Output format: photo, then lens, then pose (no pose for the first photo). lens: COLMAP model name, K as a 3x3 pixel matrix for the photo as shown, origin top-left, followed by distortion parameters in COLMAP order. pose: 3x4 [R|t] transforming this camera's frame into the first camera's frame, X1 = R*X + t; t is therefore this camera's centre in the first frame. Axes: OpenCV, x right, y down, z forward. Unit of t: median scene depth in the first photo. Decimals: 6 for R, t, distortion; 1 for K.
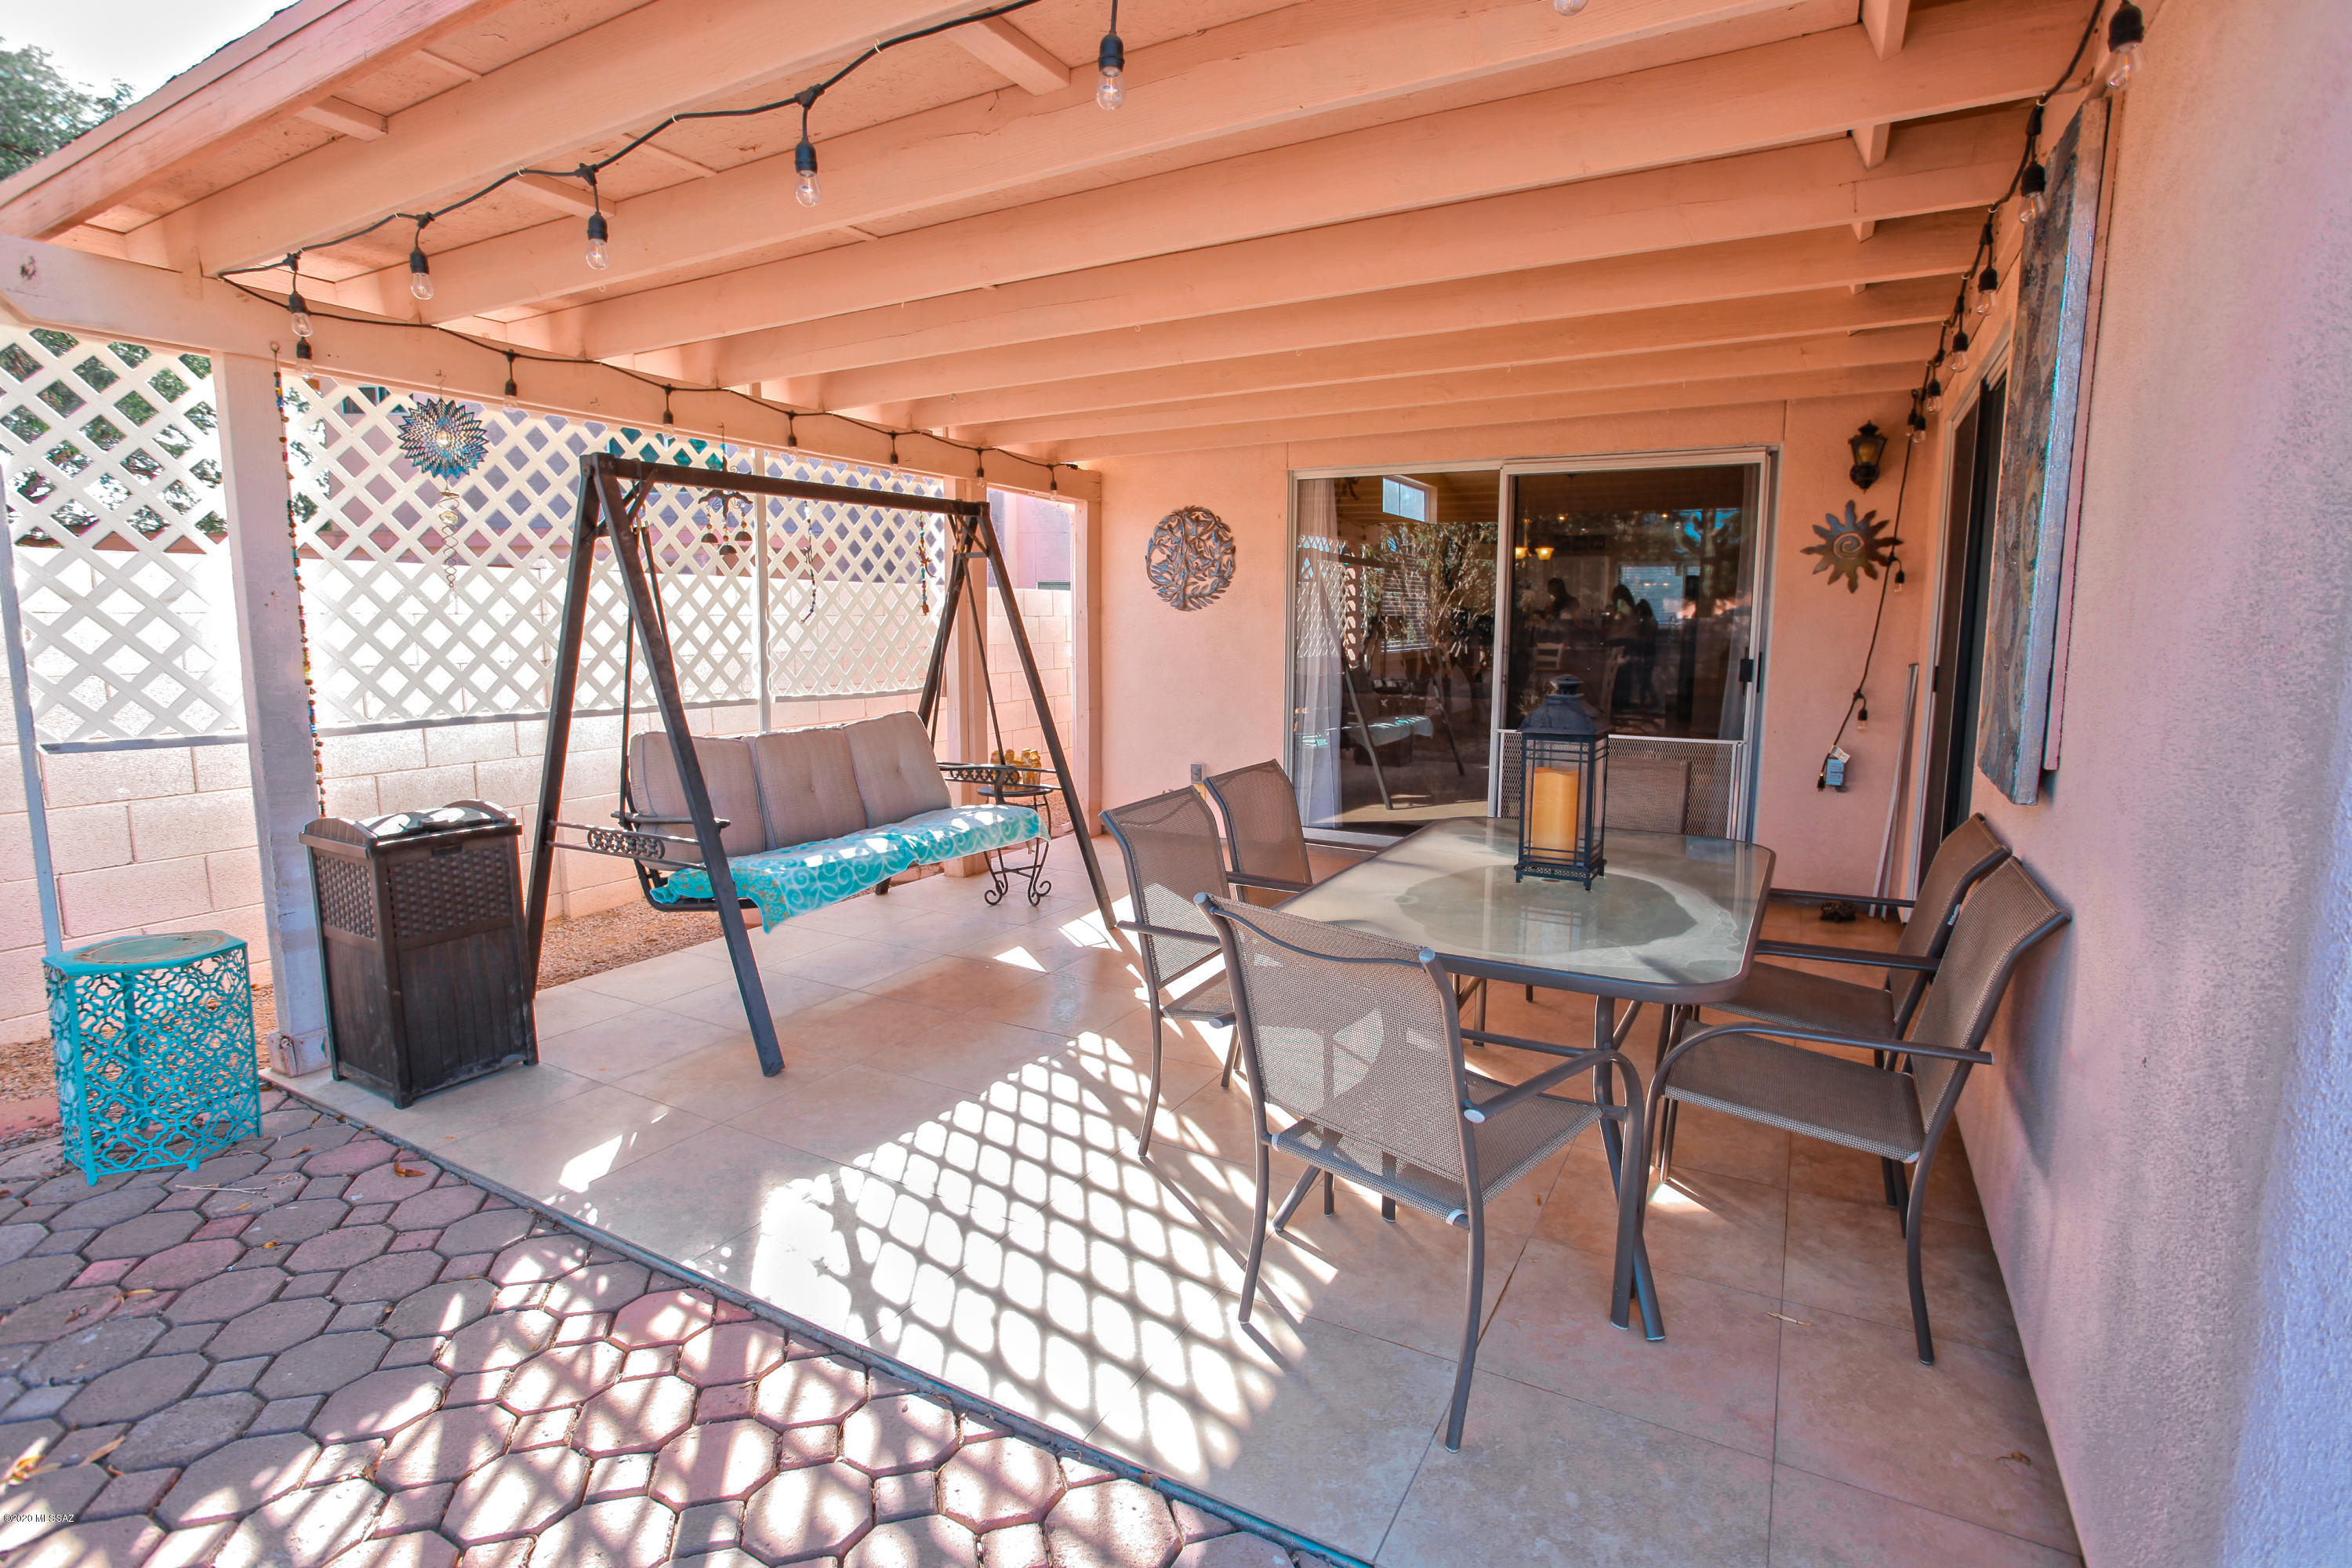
lens RADIAL K [[1154.3, 0, 1176.0], [0, 1154.3, 784.0], [0, 0, 1]] dist [-0.001887, -0.000578]
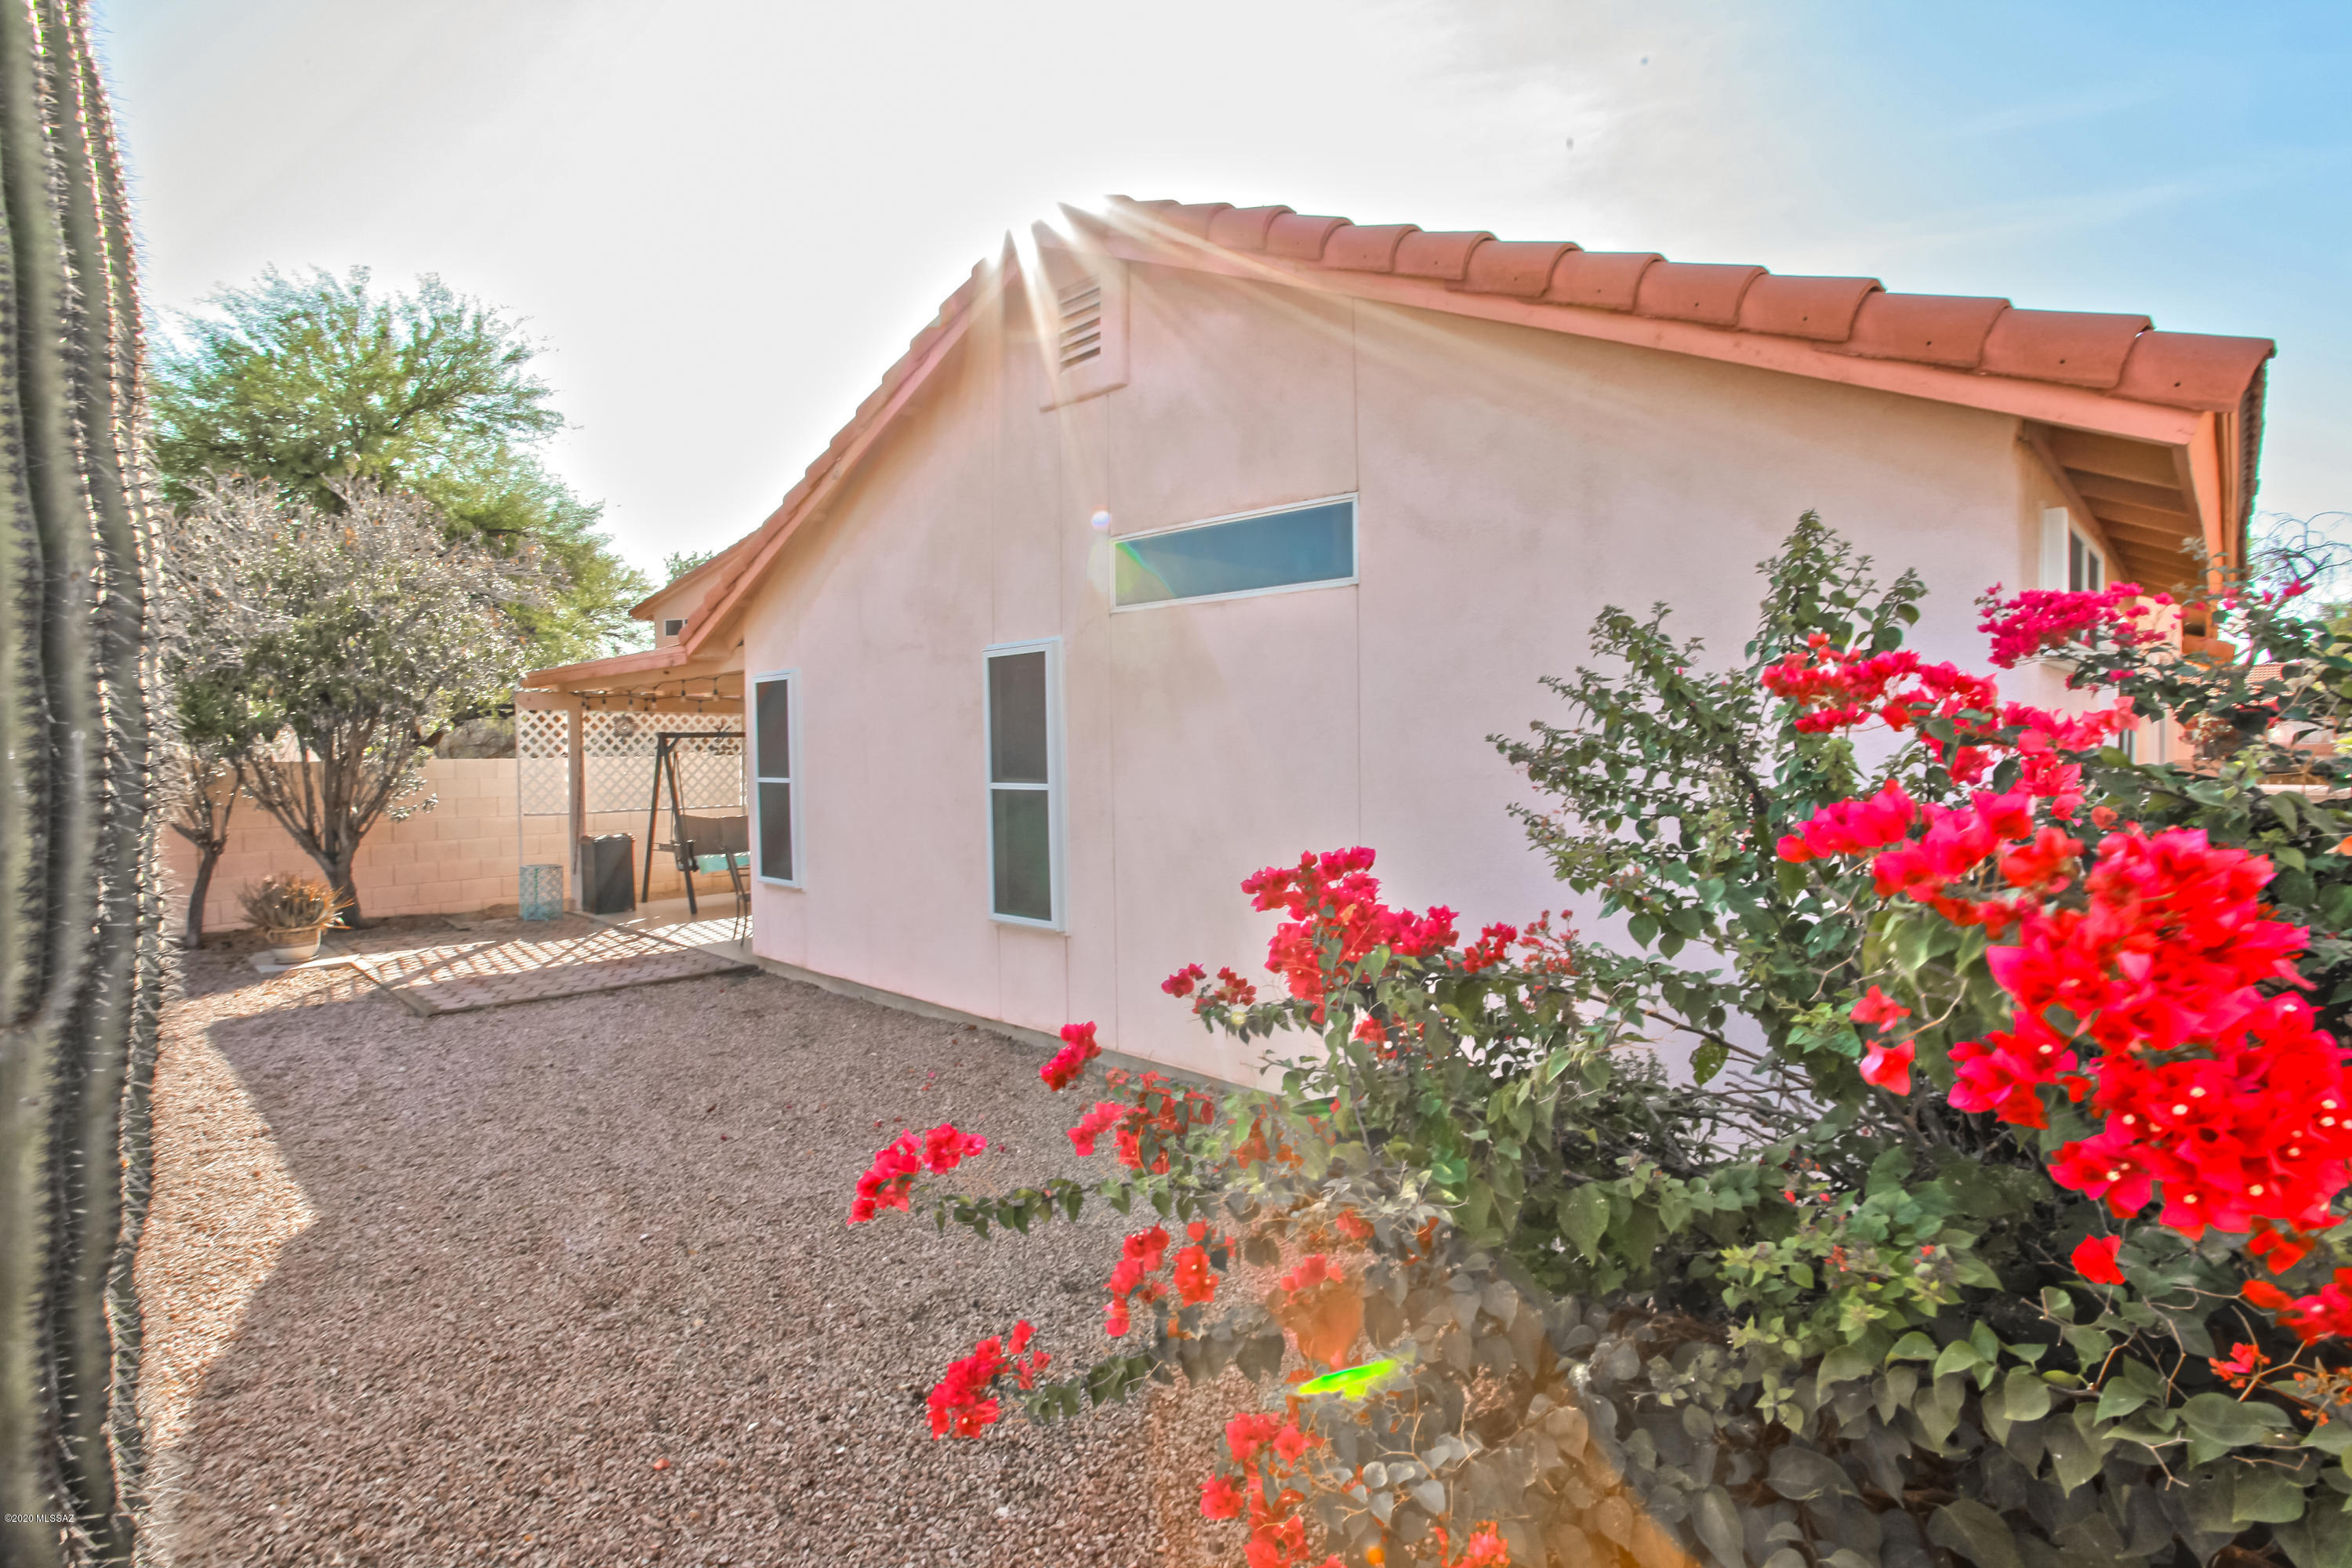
lens RADIAL K [[1154.3, 0, 1176.0], [0, 1154.3, 784.0], [0, 0, 1]] dist [-0.001887, -0.000578]
pose [[0.976789, -0.001615, -0.214196, 1.923533], [-0.023183, 0.993301, -0.113207, 0.248684], [0.212944, 0.115545, 0.970208, -2.219172]]
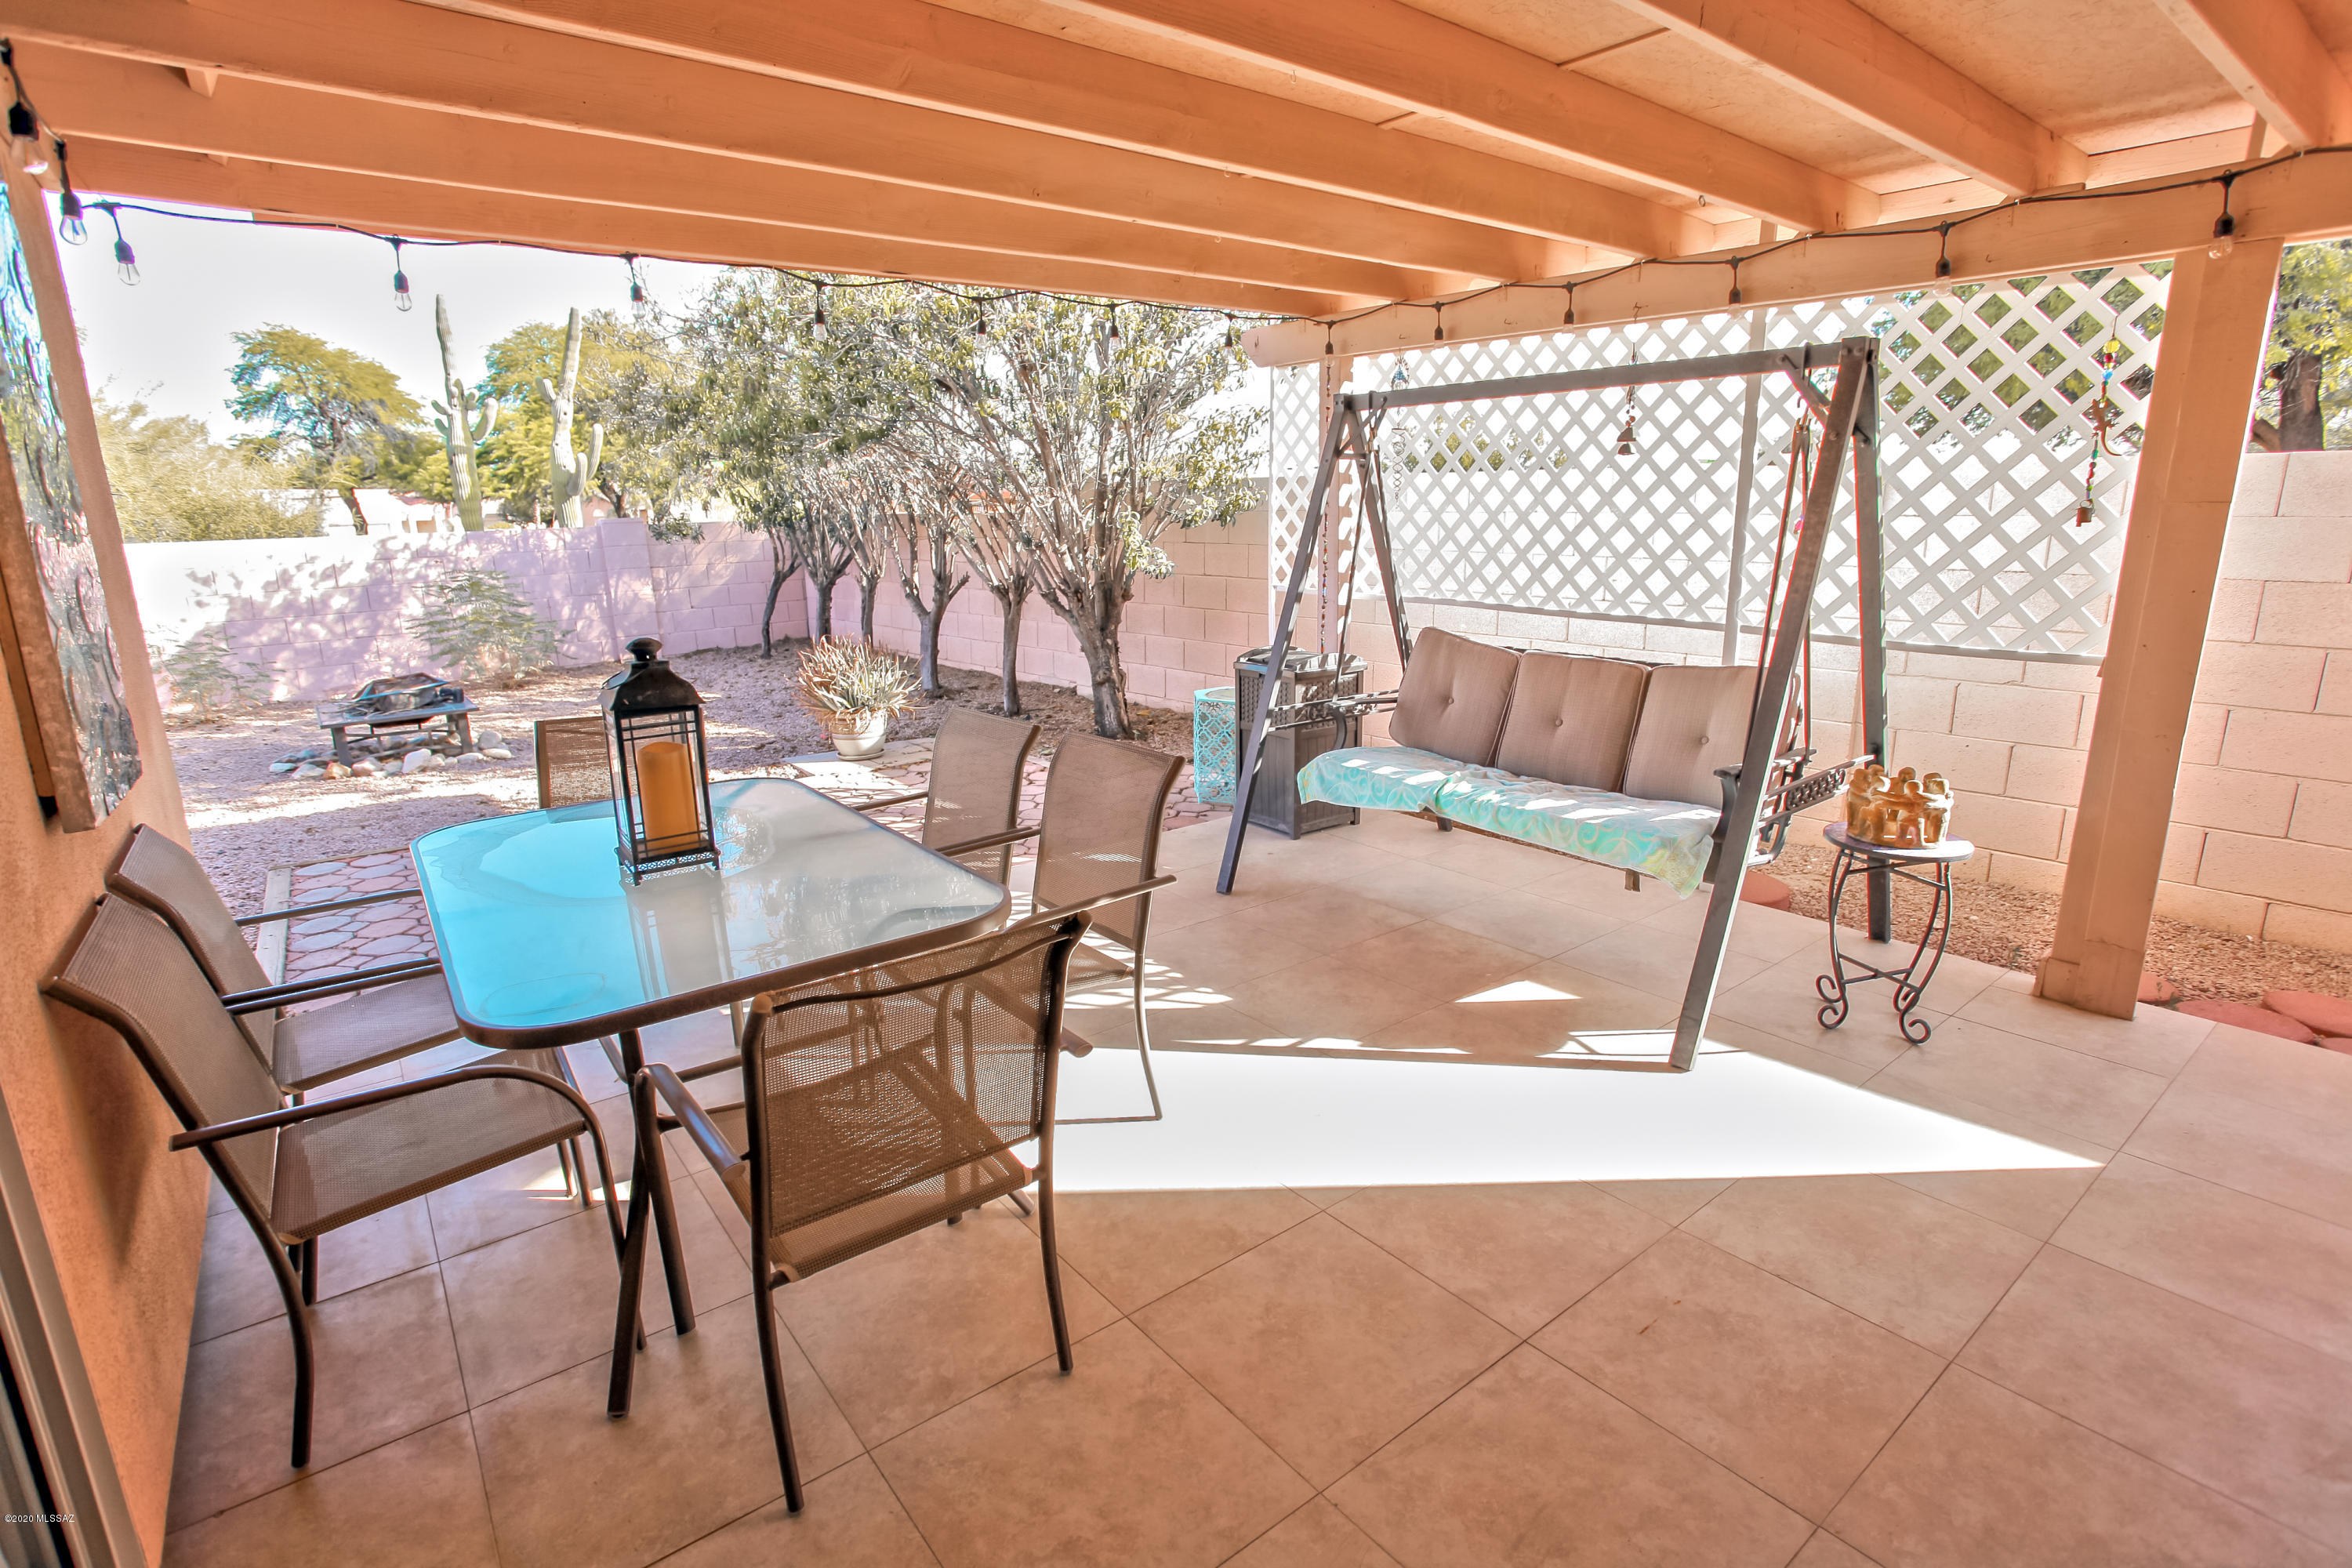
lens RADIAL K [[1120.8, 0, 1177.5], [0, 1120.8, 733.5], [0, 0, 1]] dist [-0.001186, -0.000208]
pose [[-0.365830, 0.166706, -0.915629, 0.367202], [-0.141388, 0.962452, 0.231721, -0.091206], [0.919879, 0.214230, -0.328524, 0.649100]]
